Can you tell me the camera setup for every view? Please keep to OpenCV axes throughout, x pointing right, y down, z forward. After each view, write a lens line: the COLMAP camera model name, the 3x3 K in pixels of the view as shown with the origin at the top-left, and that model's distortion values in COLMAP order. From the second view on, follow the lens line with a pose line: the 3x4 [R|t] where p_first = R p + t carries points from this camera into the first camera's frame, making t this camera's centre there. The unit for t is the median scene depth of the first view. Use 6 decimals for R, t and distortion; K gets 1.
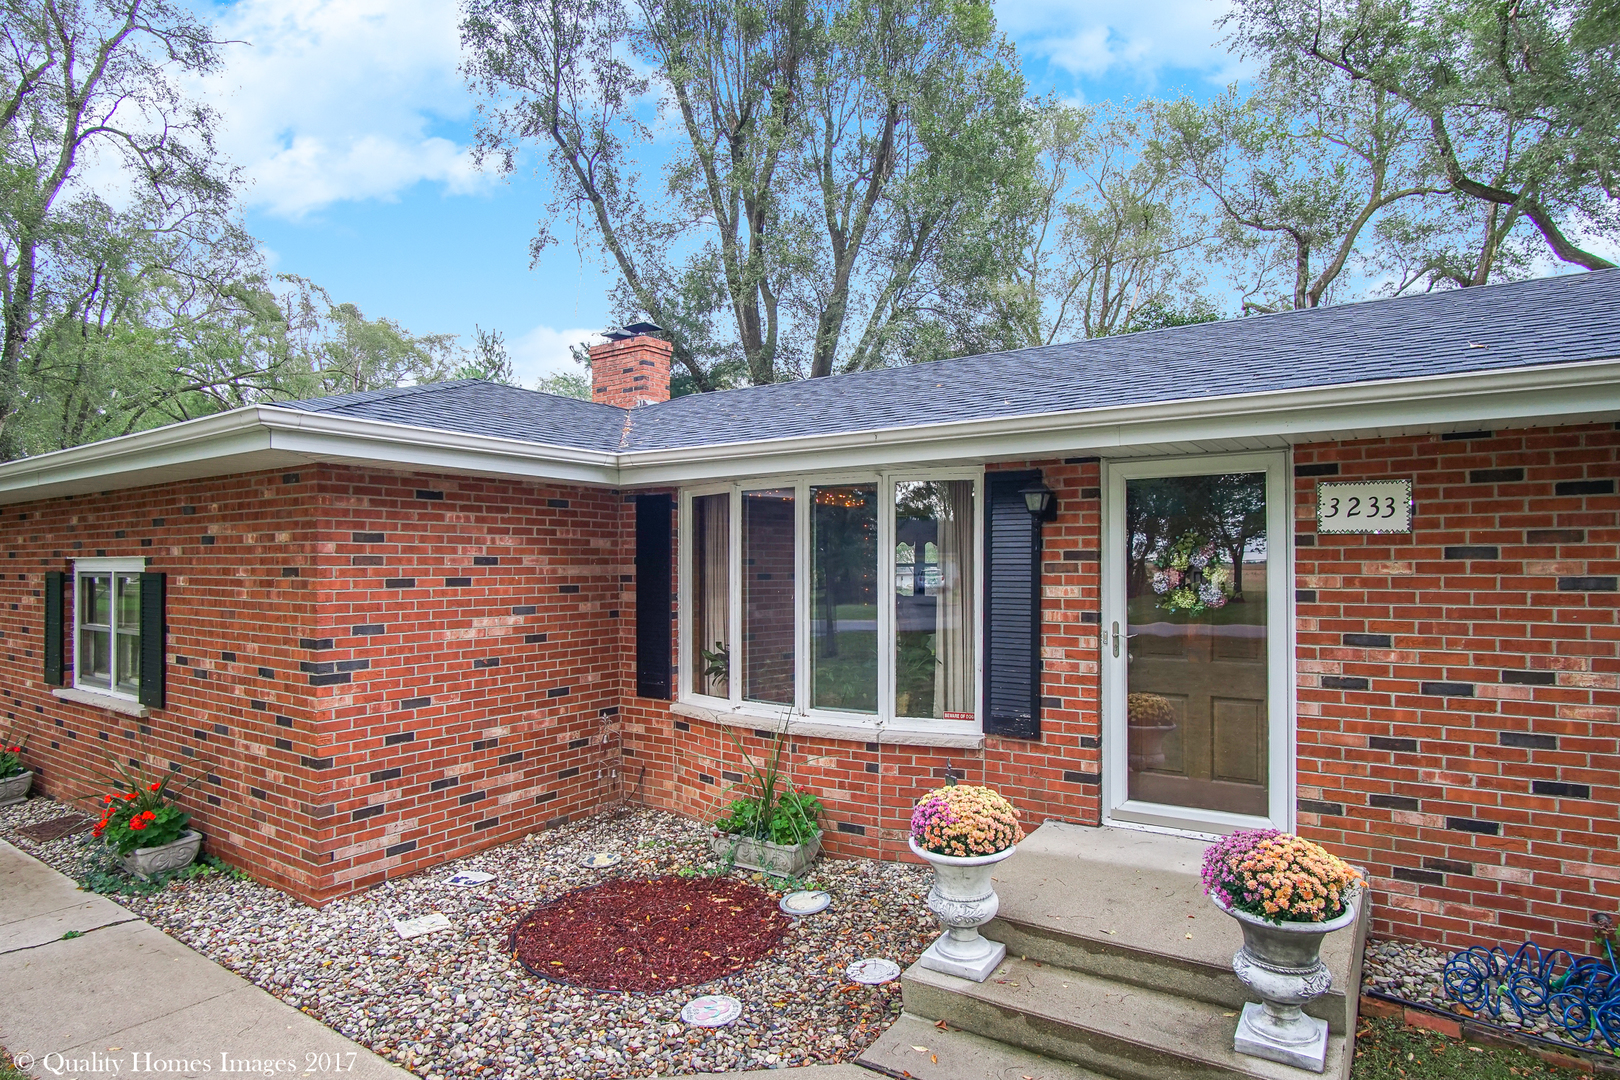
lens RADIAL K [[905.7, 0, 808.7], [0, 905.7, 552.1], [0, 0, 1]] dist [-0.026940, 0.000444]
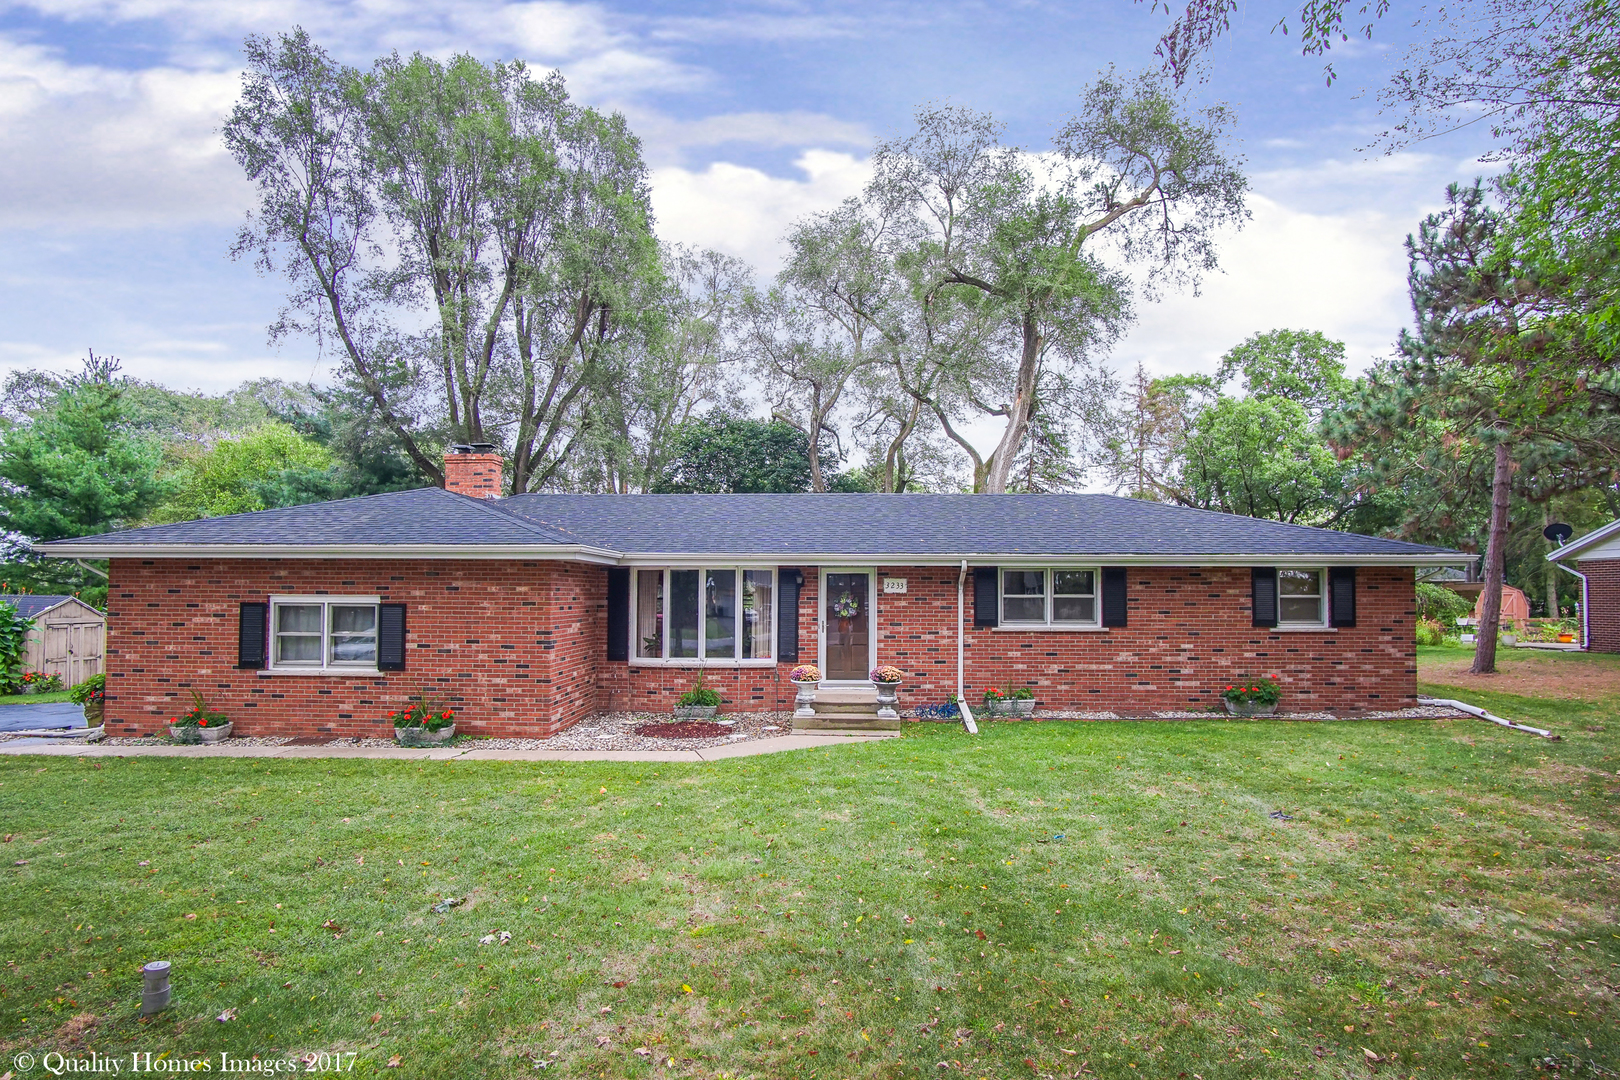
lens RADIAL K [[905.7, 0, 808.7], [0, 905.7, 552.1], [0, 0, 1]] dist [-0.026940, 0.000444]
pose [[0.855225, 0.030548, 0.517356, -1.106109], [-0.014167, 0.999266, -0.035583, -0.037626], [-0.518064, 0.023102, 0.855030, -1.360379]]
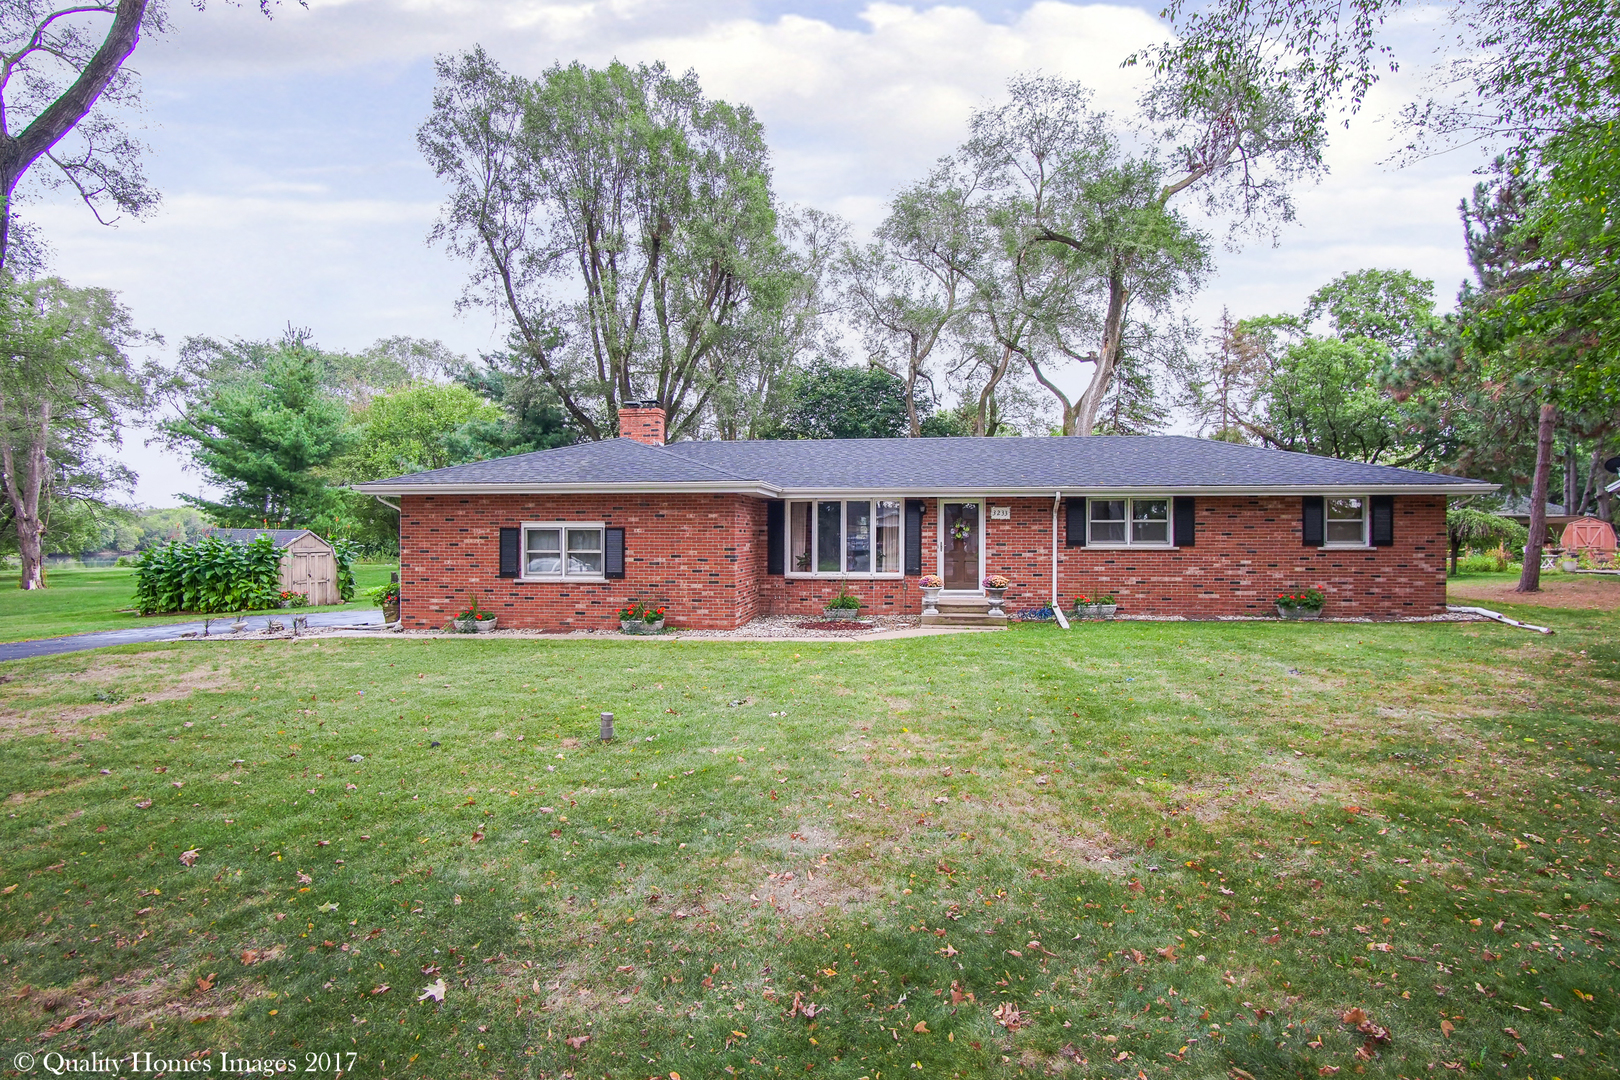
lens RADIAL K [[903.9, 0, 805.4], [0, 903.9, 533.0], [0, 0, 1]] dist [-0.031015, 0.002633]
pose [[0.899894, 0.004601, 0.436084, -1.557057], [-0.009625, 0.999910, 0.009313, 0.010013], [-0.436002, -0.012578, 0.899858, -1.832982]]
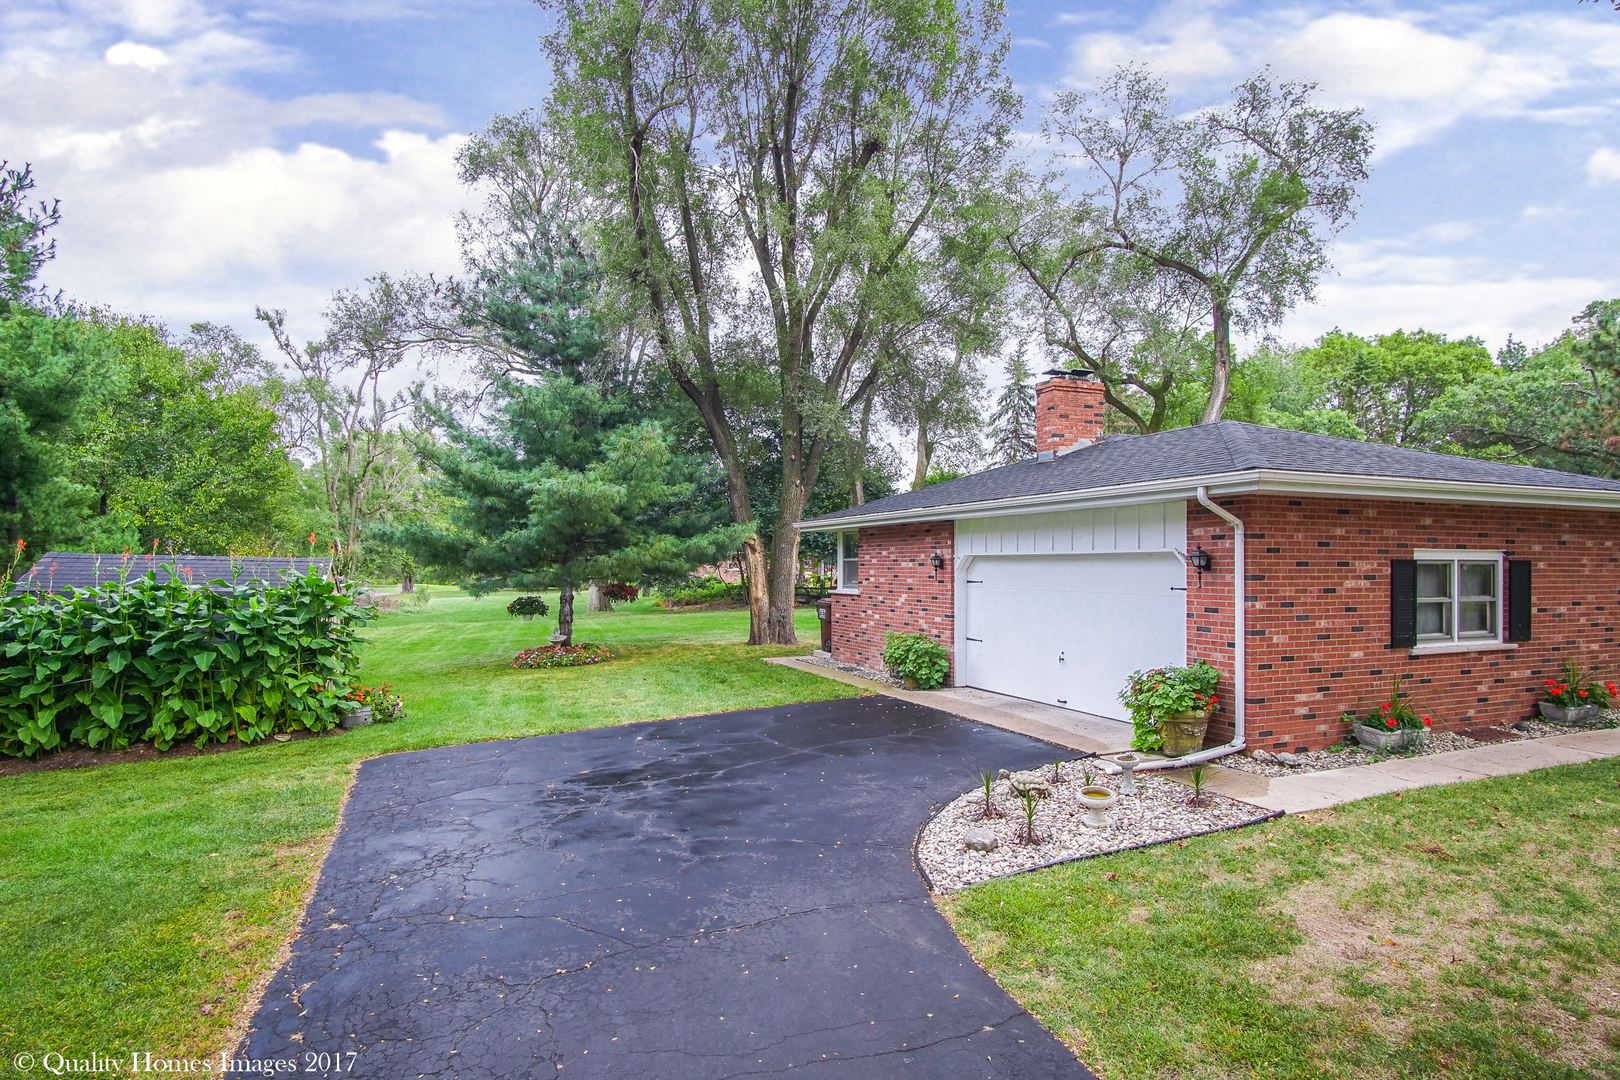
lens RADIAL K [[903.9, 0, 805.4], [0, 903.9, 533.0], [0, 0, 1]] dist [-0.031015, 0.002633]
pose [[0.551069, 0.031711, 0.833857, -3.197073], [-0.017910, 0.999497, -0.026174, 0.044245], [-0.834267, -0.000511, 0.551360, 1.348098]]
